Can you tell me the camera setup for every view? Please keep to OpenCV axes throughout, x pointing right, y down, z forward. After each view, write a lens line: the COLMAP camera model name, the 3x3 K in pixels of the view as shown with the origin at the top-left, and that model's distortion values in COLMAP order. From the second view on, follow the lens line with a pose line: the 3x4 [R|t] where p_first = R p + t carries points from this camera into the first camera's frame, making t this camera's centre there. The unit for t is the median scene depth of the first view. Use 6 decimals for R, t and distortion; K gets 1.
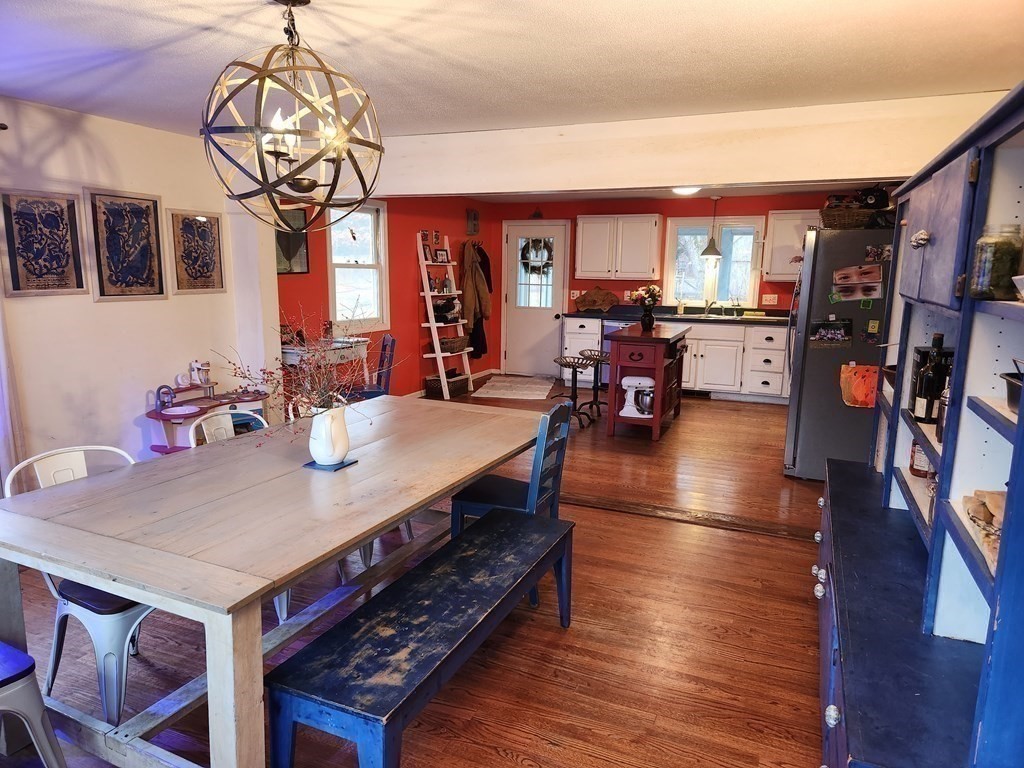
lens RADIAL K [[681.9, 0, 512.0], [0, 681.9, 384.0], [0, 0, 1]] dist [0.084963, -0.115235]
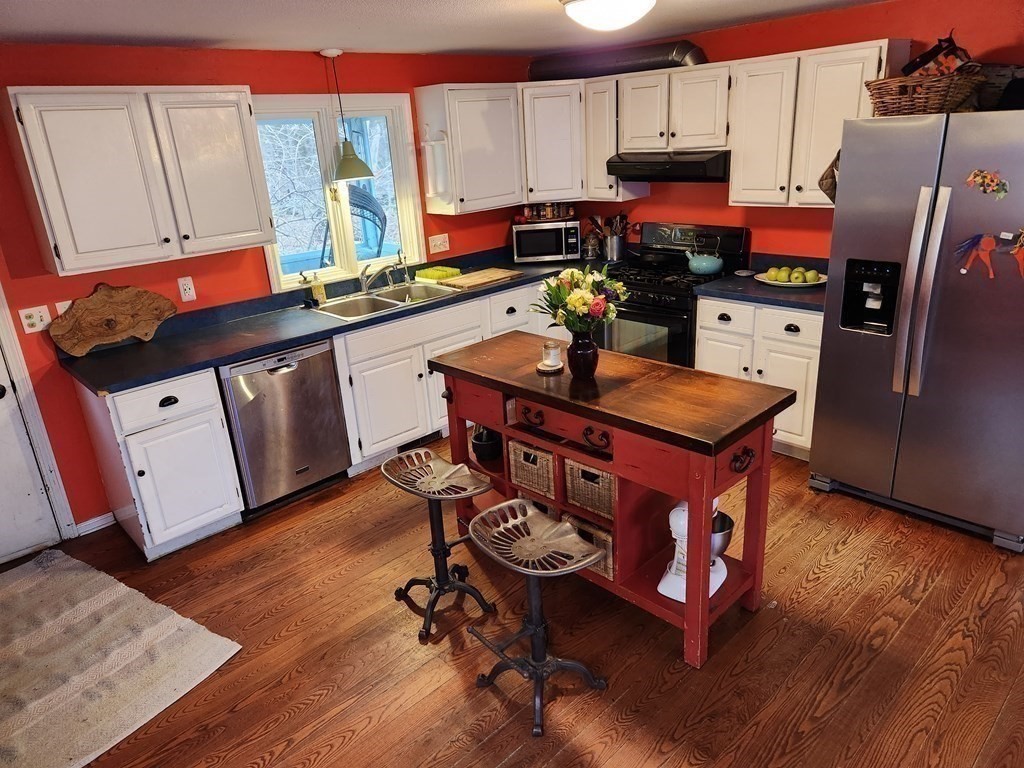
lens RADIAL K [[681.9, 0, 512.0], [0, 681.9, 384.0], [0, 0, 1]] dist [0.084963, -0.115235]
pose [[0.373381, -0.355780, 0.856742, -0.147151], [0.213508, 0.931699, 0.293857, -0.166343], [-0.902774, 0.073201, 0.423841, 0.688568]]
